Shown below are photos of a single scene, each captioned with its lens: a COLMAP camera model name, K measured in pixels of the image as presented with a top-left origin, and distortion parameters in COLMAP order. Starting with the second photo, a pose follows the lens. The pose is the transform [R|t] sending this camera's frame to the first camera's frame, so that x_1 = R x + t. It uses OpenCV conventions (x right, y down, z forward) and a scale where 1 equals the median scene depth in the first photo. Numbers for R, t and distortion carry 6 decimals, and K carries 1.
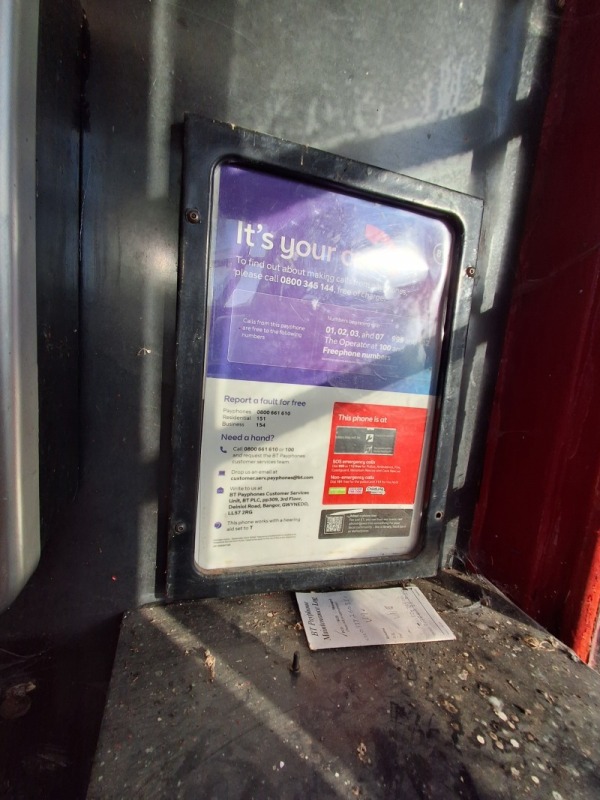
lens RADIAL K [[362.0, 0, 300.0], [0, 362.0, 400.0], [0, 0, 1]] dist [0.012428, 0.000022]
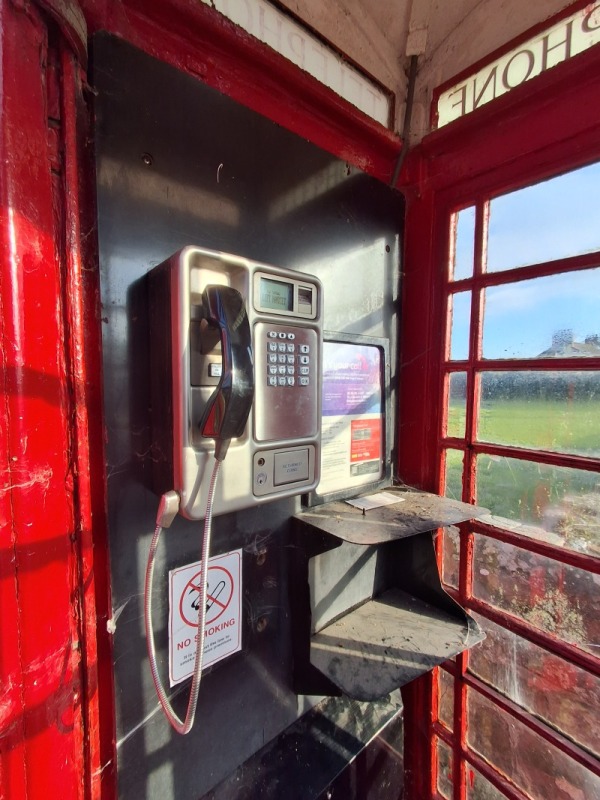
lens RADIAL K [[362.0, 0, 300.0], [0, 362.0, 400.0], [0, 0, 1]] dist [0.012428, 0.000022]
pose [[0.931396, -0.111939, 0.346368, -1.048849], [0.131401, 0.990775, -0.033144, -0.093695], [-0.339462, 0.076383, 0.937513, -1.206228]]
